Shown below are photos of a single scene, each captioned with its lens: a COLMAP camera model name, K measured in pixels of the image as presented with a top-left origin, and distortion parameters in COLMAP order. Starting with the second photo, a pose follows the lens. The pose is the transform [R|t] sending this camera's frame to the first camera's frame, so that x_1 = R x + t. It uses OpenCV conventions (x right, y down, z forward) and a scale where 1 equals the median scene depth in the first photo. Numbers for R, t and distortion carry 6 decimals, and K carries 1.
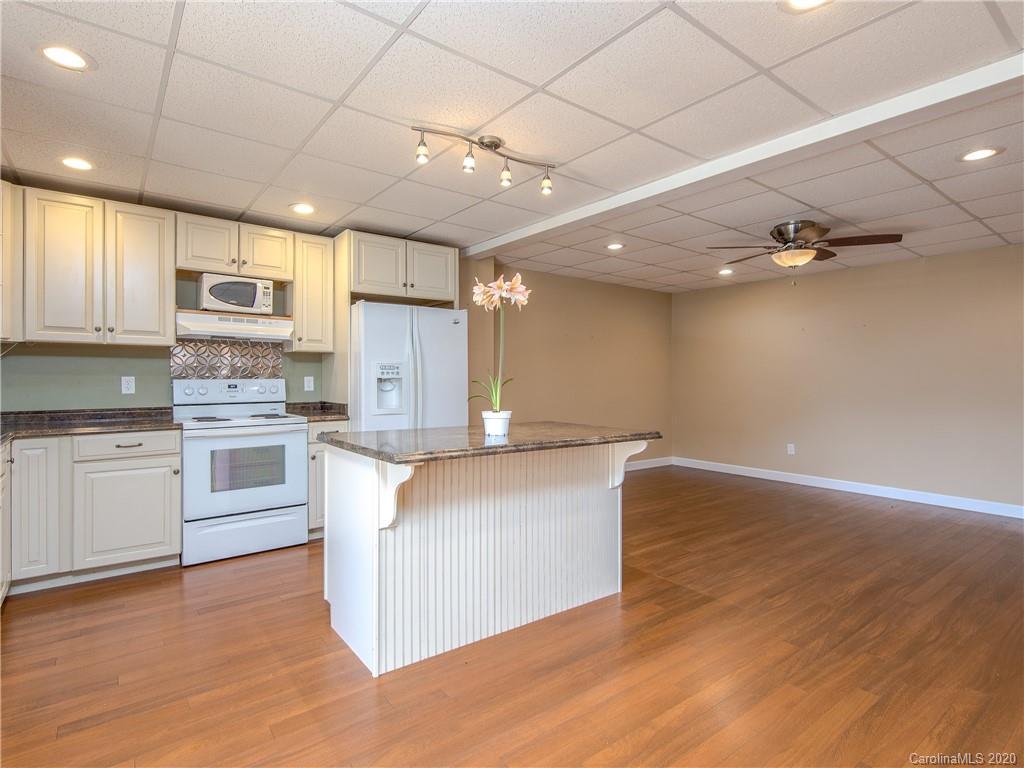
lens RADIAL K [[533.4, 0, 521.7], [0, 533.4, 378.5], [0, 0, 1]] dist [0.000011, -0.000246]
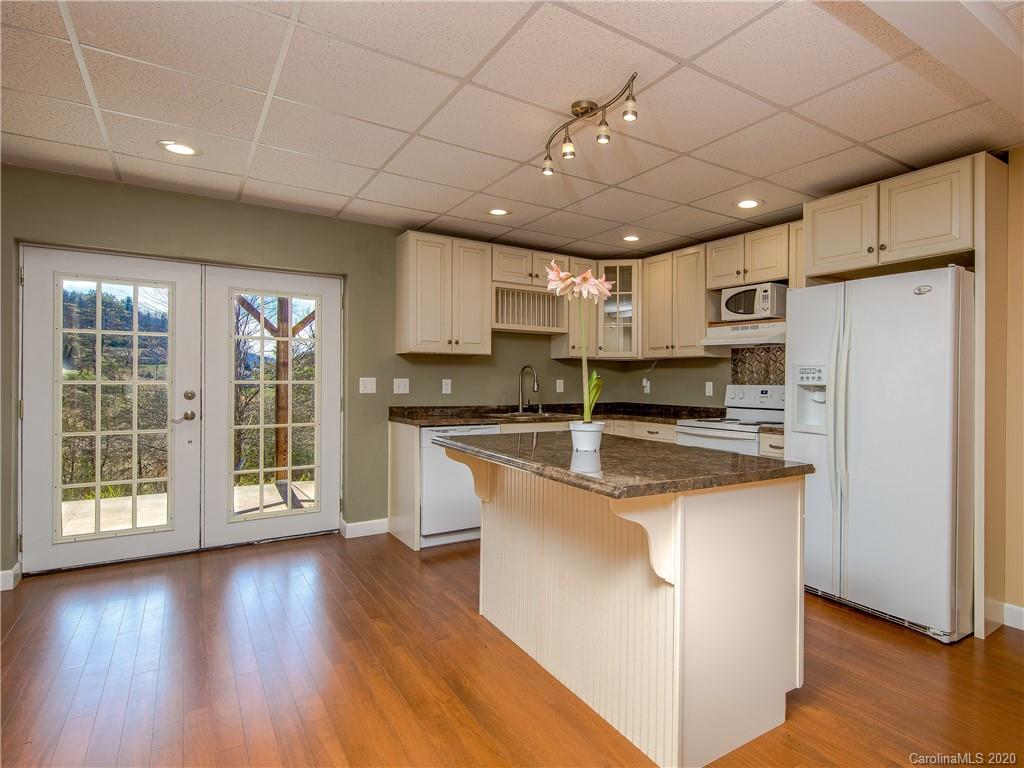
lens RADIAL K [[530.1, 0, 512.0], [0, 530.1, 384.0], [0, 0, 1]] dist [-0.003239, -0.000471]
pose [[-0.110460, 0.006643, -0.993858, 0.542971], [-0.003838, 0.999967, 0.007110, -0.005895], [0.993873, 0.004600, -0.110431, 0.664825]]
